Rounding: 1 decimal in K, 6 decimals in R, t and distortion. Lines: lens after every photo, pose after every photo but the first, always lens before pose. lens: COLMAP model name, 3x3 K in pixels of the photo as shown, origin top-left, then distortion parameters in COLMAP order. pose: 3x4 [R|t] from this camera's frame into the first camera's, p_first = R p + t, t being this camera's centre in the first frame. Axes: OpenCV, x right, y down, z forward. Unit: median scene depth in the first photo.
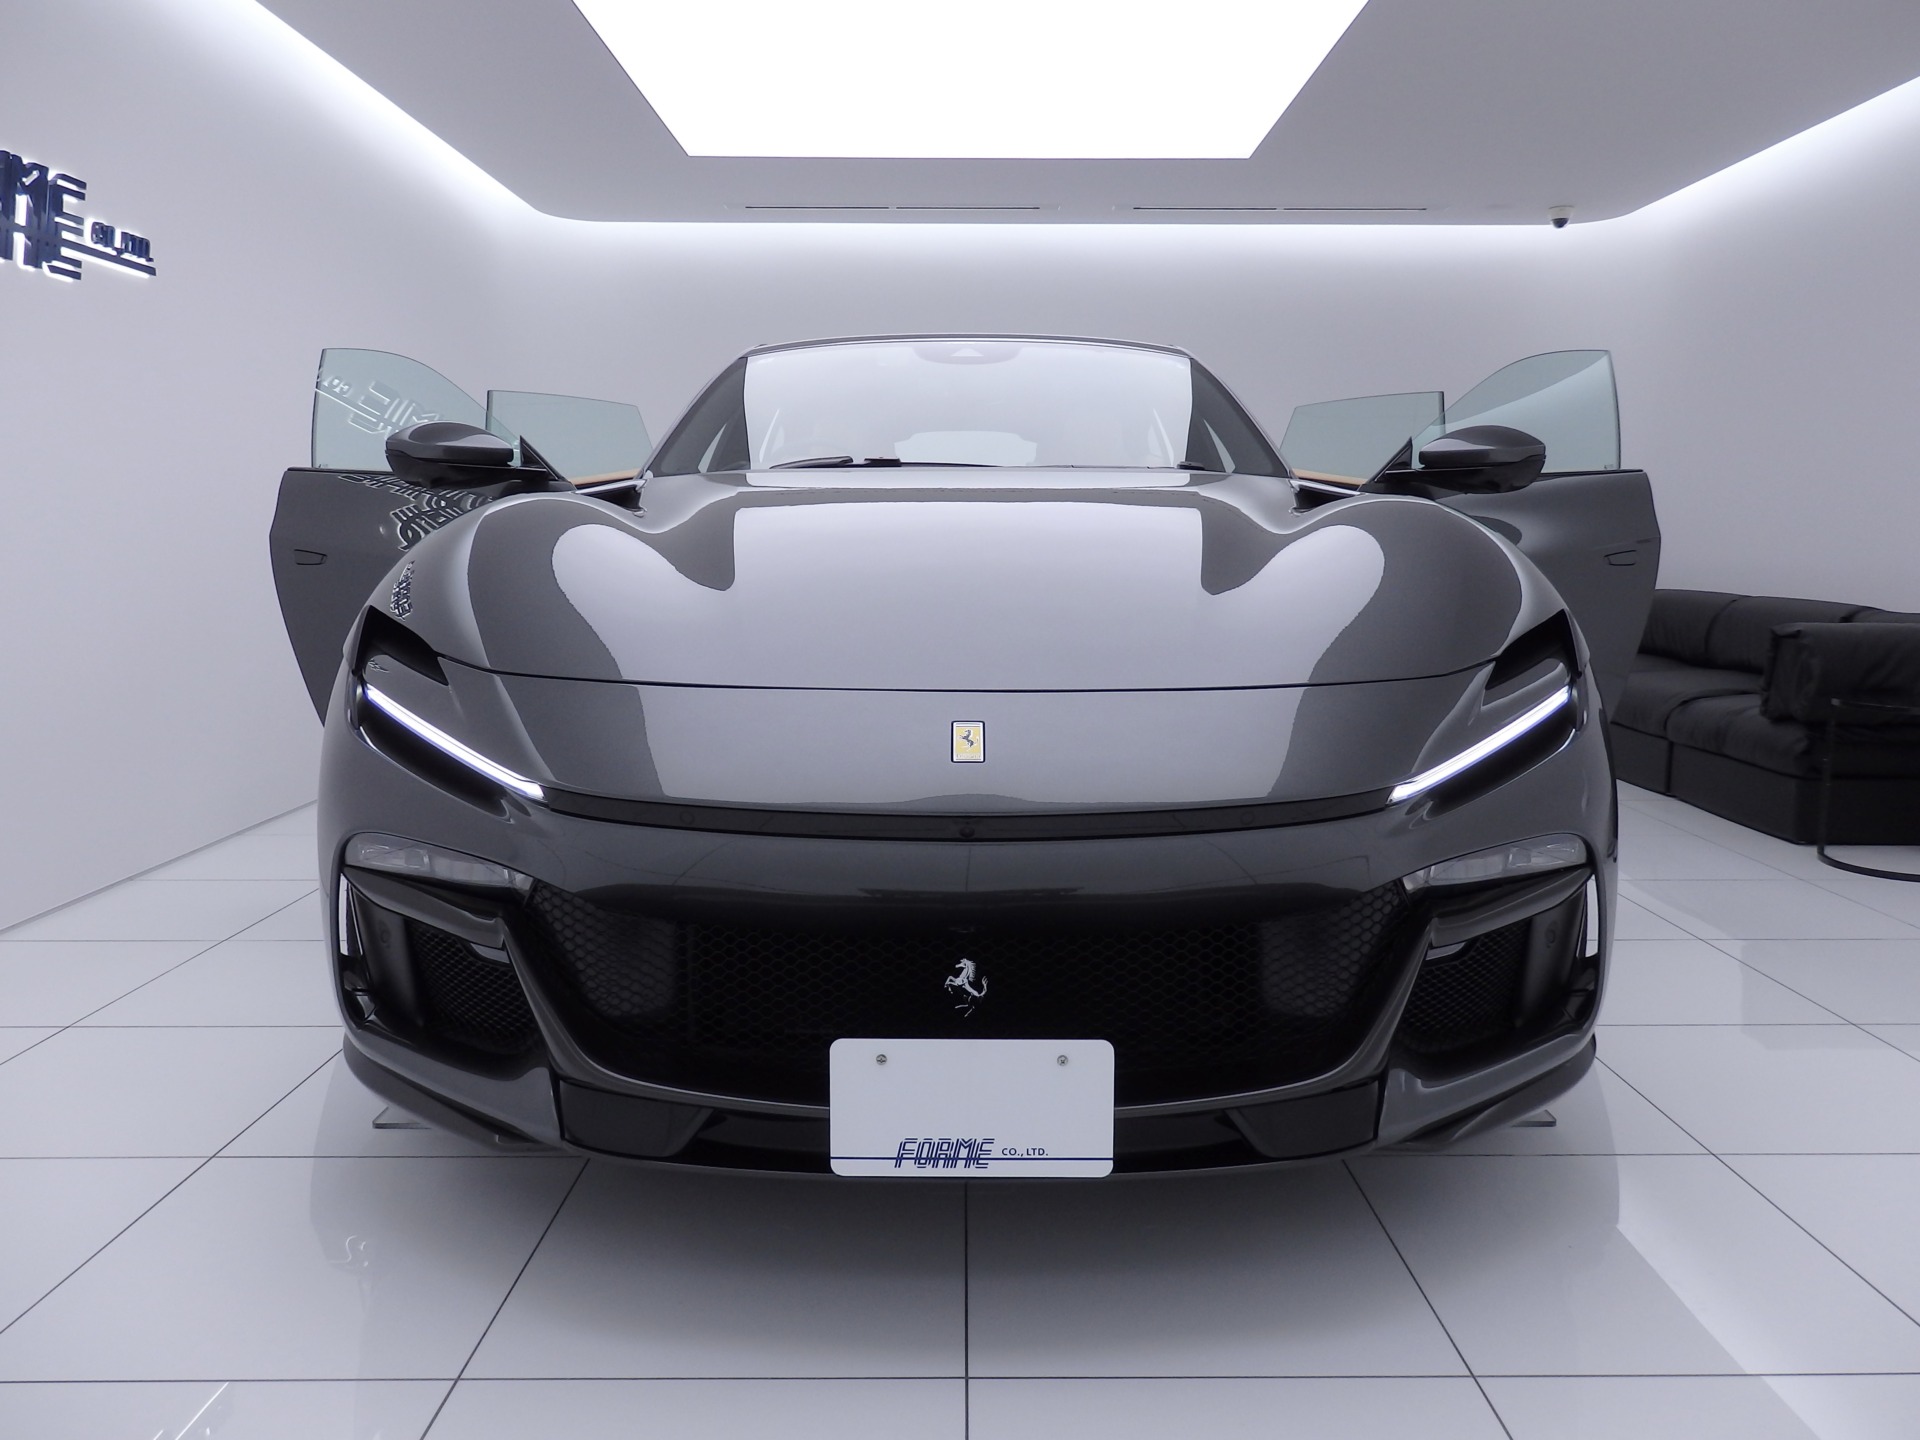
lens RADIAL K [[1399.2, 0, 970.2], [0, 1399.2, 724.4], [0, 0, 1]] dist [0.007589, -0.004093]
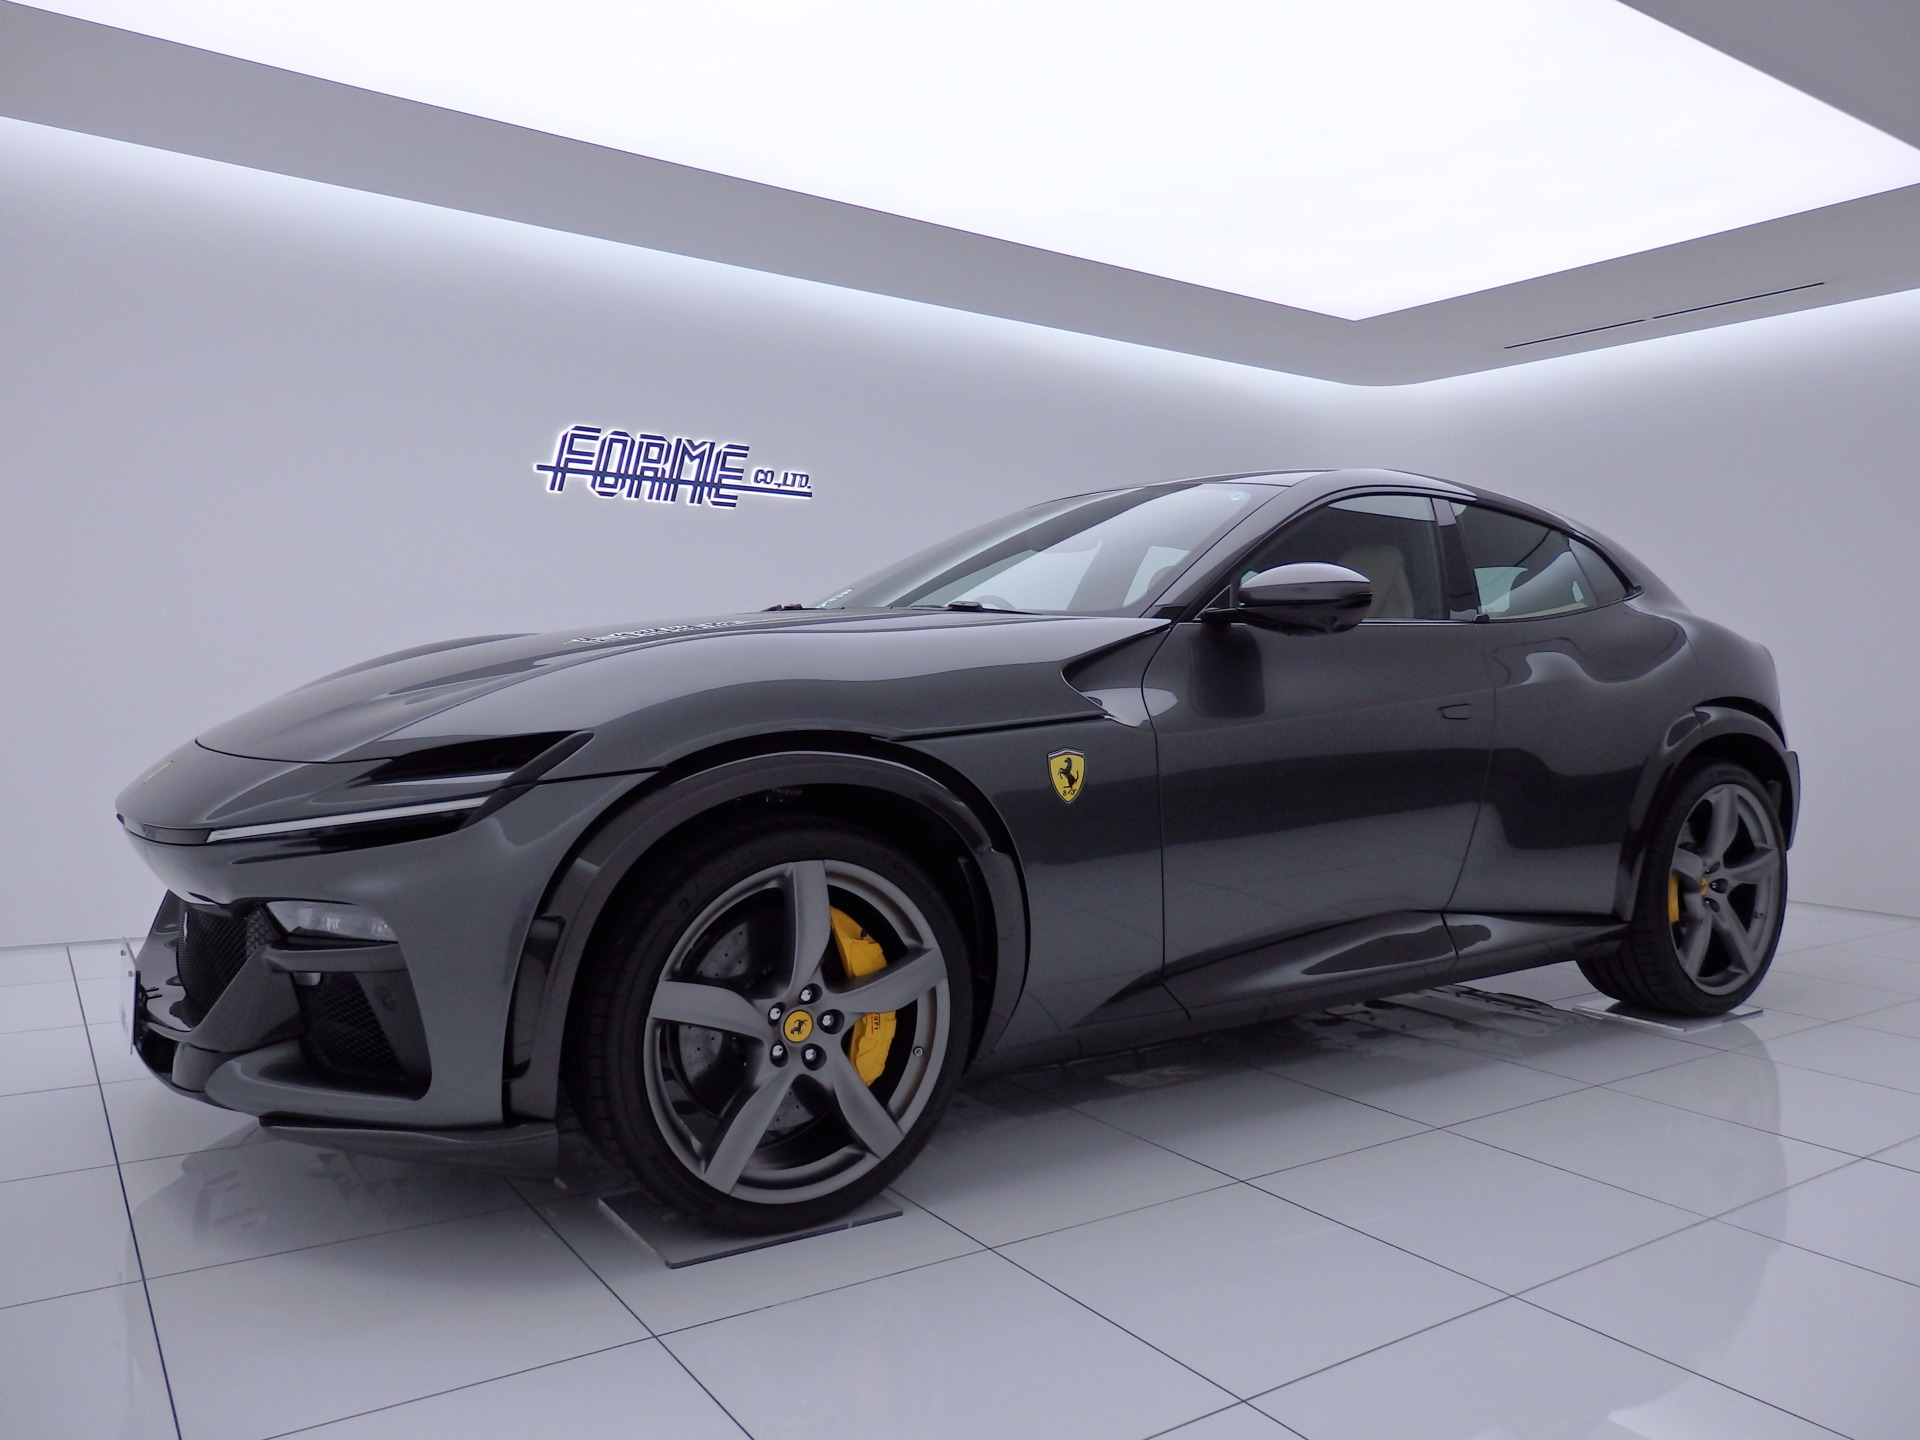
lens RADIAL K [[1399.2, 0, 970.2], [0, 1399.2, 724.4], [0, 0, 1]] dist [0.007589, -0.004093]
pose [[0.564777, 0.041059, -0.824222, 1.670122], [-0.133234, 0.990196, -0.041967, -0.090316], [0.814418, 0.133516, 0.564710, 0.727355]]
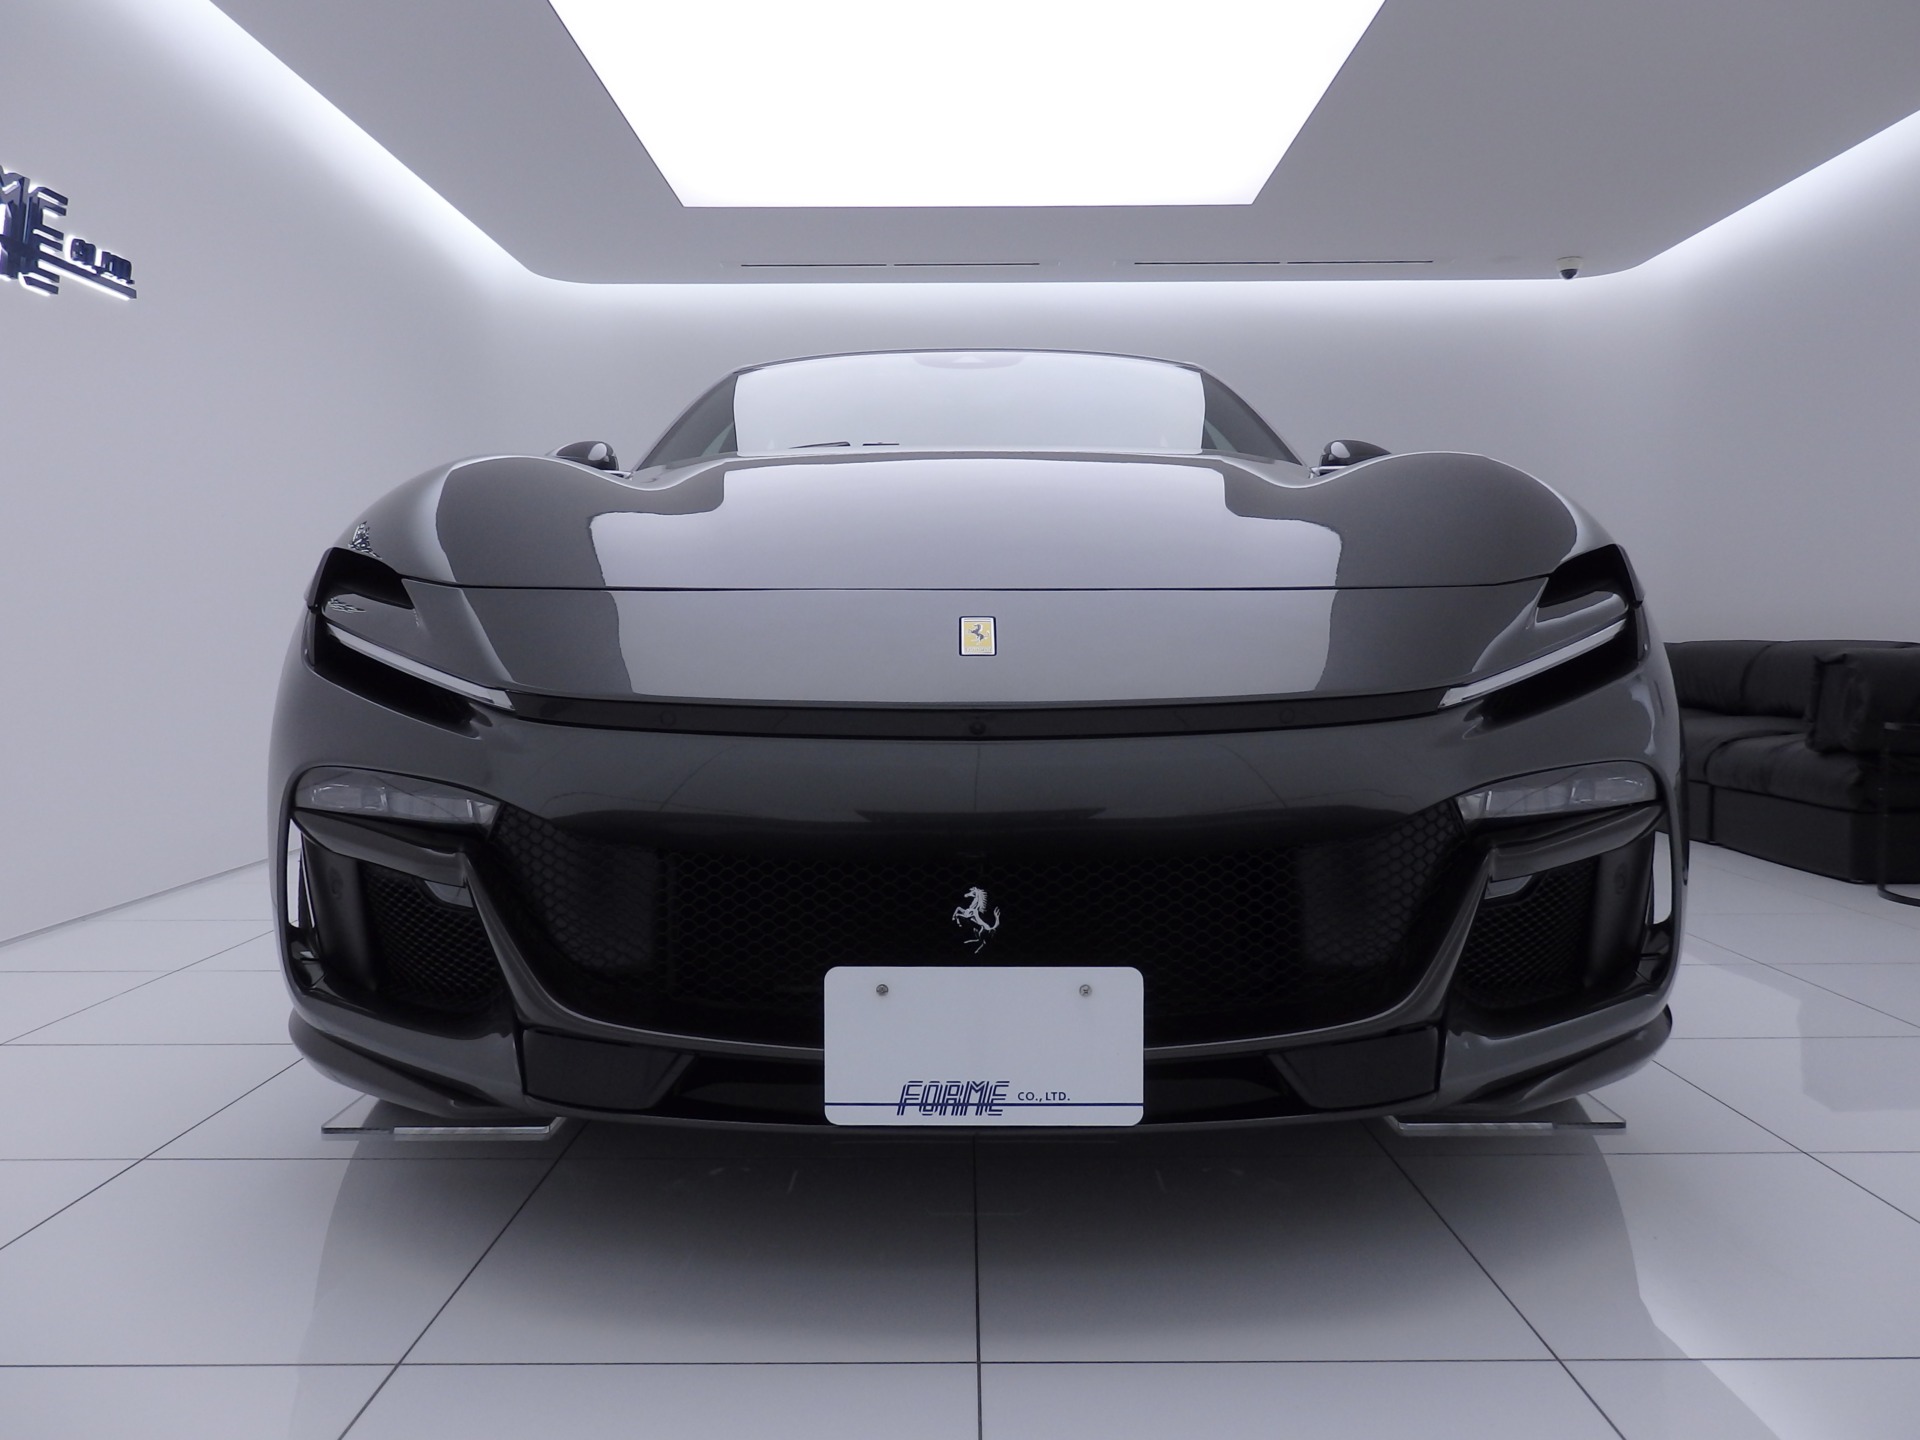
lens RADIAL K [[1438.6, 0, 960.0], [0, 1438.6, 720.0], [0, 0, 1]] dist [0.001272, 0.006220]
pose [[0.999979, -0.003772, -0.005184, -0.007551], [0.003323, 0.996456, -0.084053, 0.129431], [0.005483, 0.084035, 0.996448, 0.064144]]
